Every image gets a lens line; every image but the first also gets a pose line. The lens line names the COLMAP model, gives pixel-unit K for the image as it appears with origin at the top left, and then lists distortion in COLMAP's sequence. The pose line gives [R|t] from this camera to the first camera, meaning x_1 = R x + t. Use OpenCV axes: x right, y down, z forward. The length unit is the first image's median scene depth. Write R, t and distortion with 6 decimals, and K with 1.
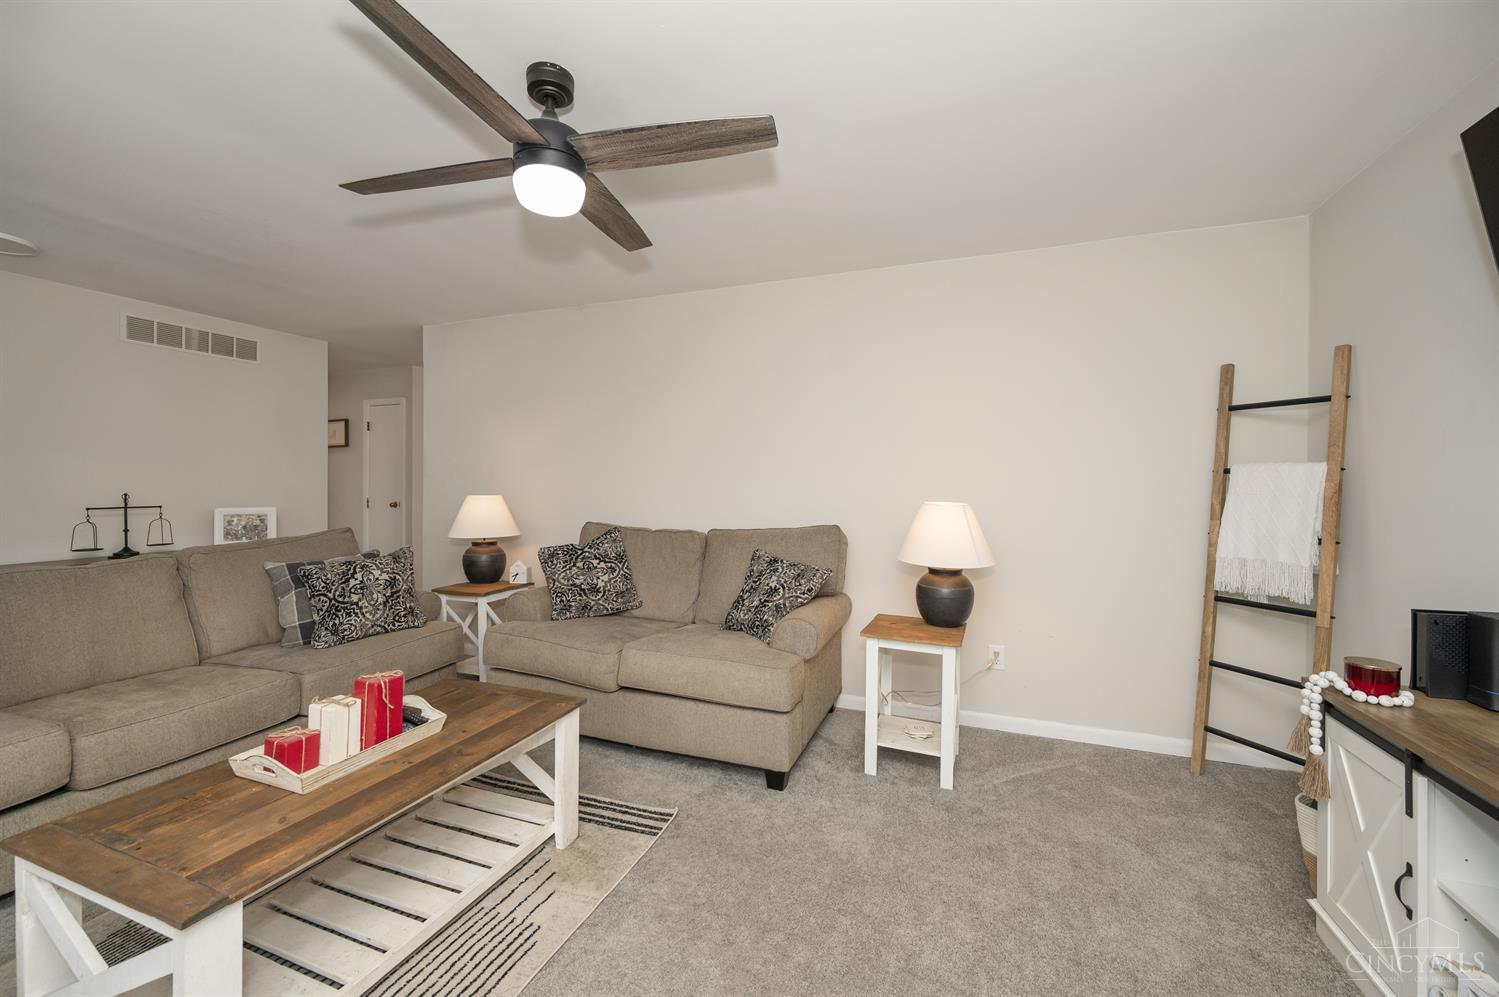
lens RADIAL K [[597.2, 0, 747.7], [0, 597.2, 490.5], [0, 0, 1]] dist [0.000015, 0.000019]
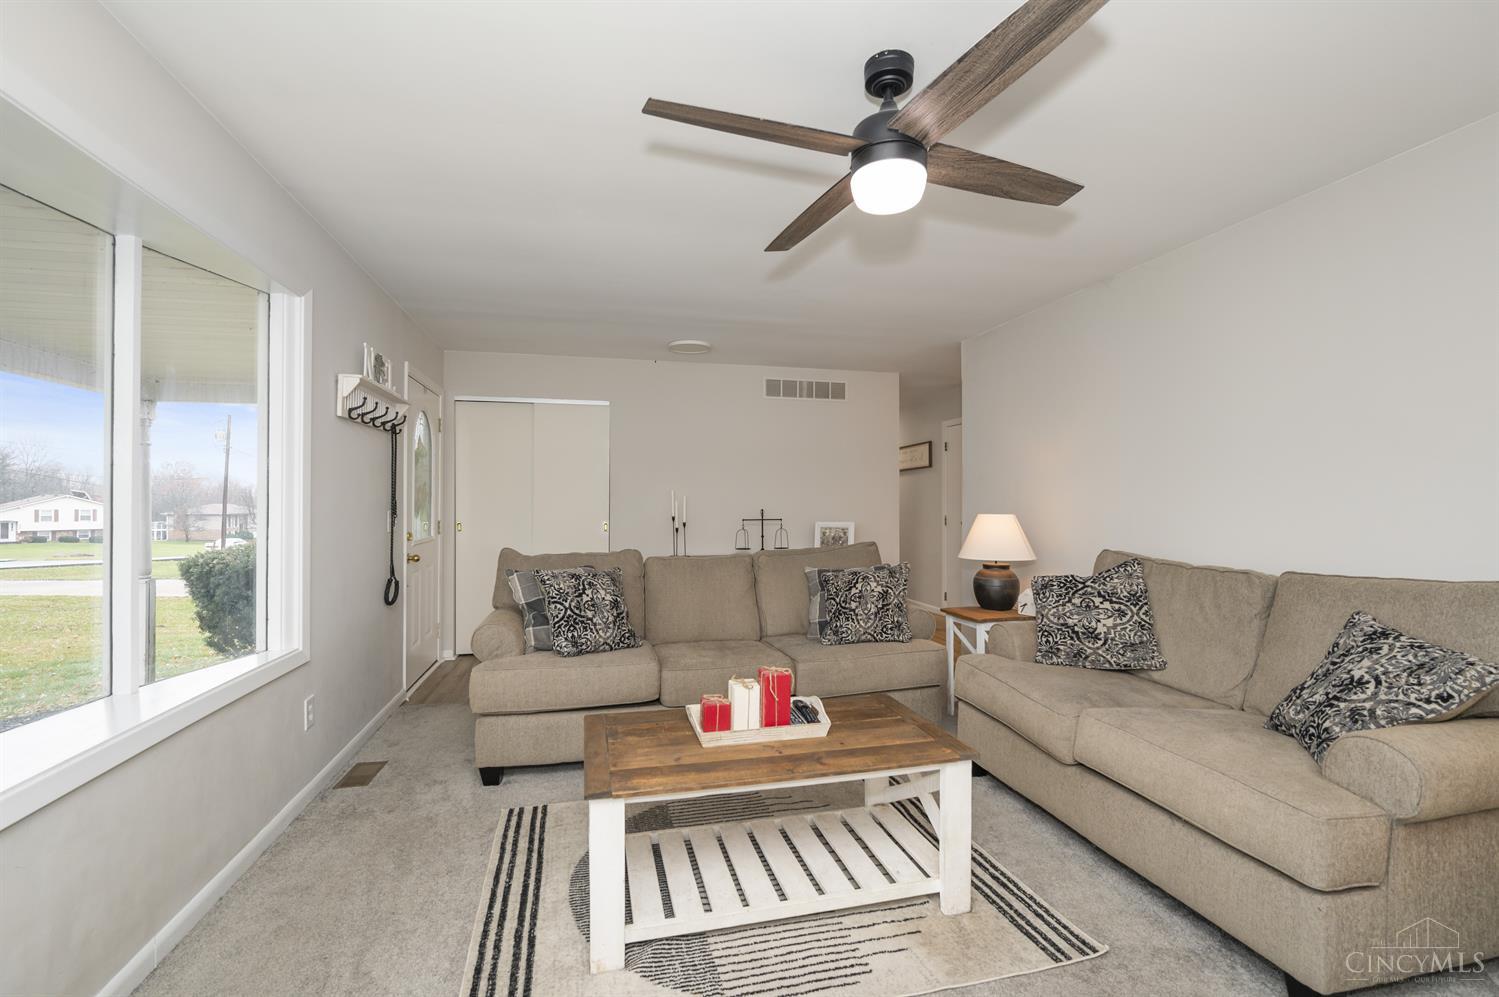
lens RADIAL K [[661.5, 0, 749.5], [0, 661.5, 498.5], [0, 0, 1]] dist [-0.001676, 0.000058]
pose [[0.569841, -0.005475, -0.821737, 0.240136], [-0.007883, 0.999895, -0.012129, -0.001285], [0.821717, 0.013389, 0.569738, 0.140708]]
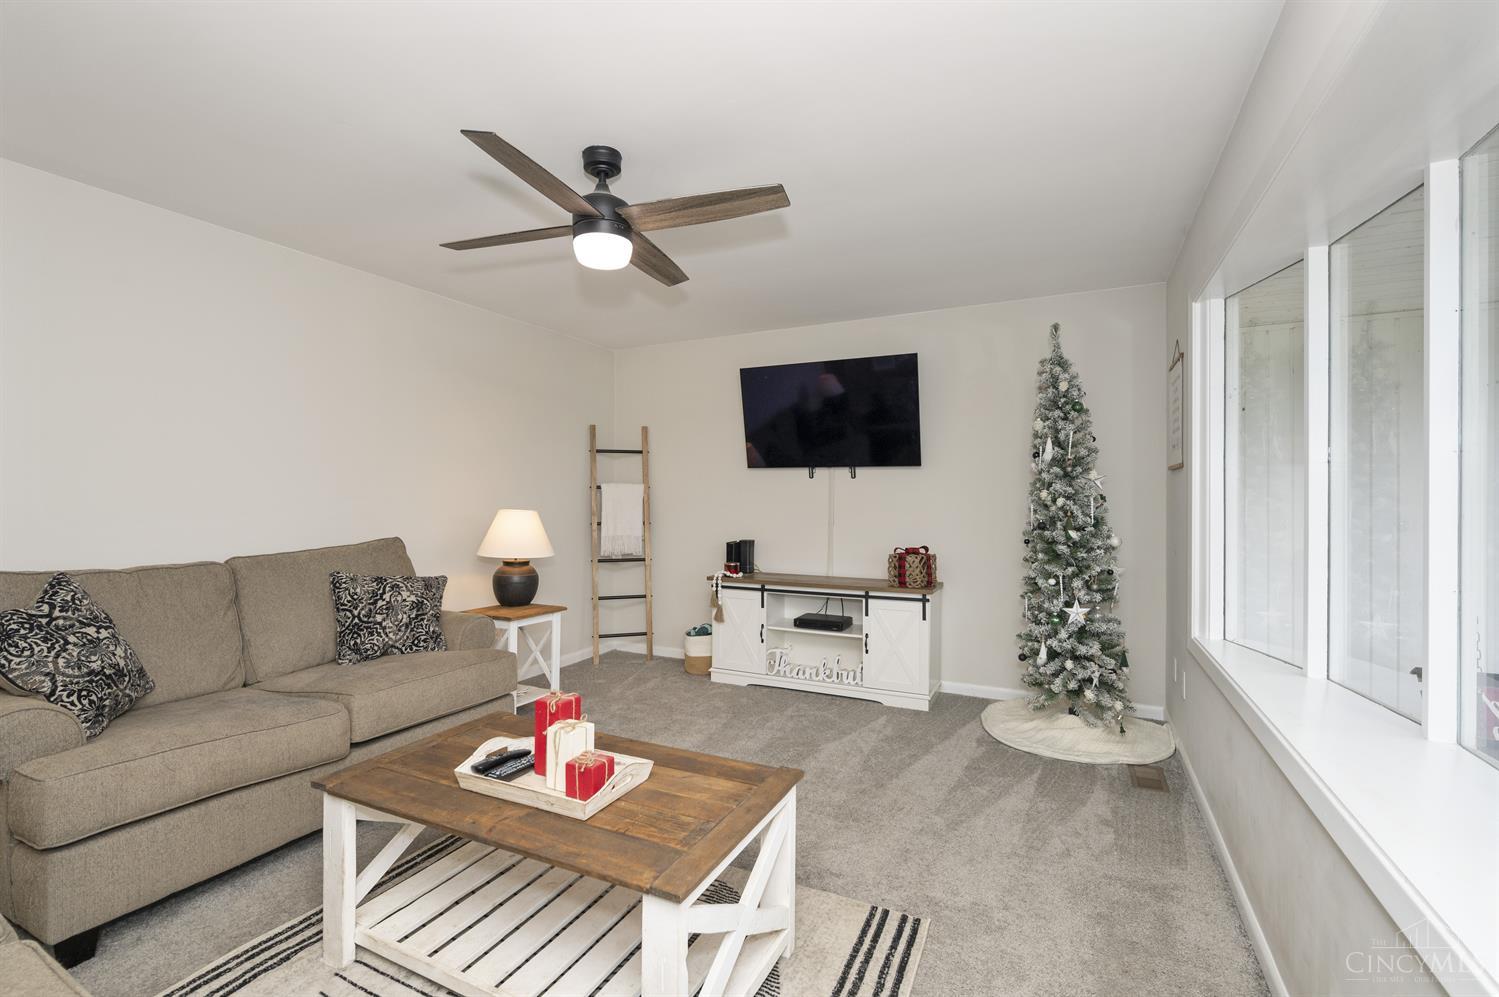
lens RADIAL K [[661.5, 0, 749.5], [0, 661.5, 498.5], [0, 0, 1]] dist [-0.001676, 0.000058]
pose [[0.087014, -0.008826, 0.996168, -0.992337], [0.011488, 0.999903, 0.007856, -0.008177], [-0.996141, 0.010760, 0.087107, 0.358595]]
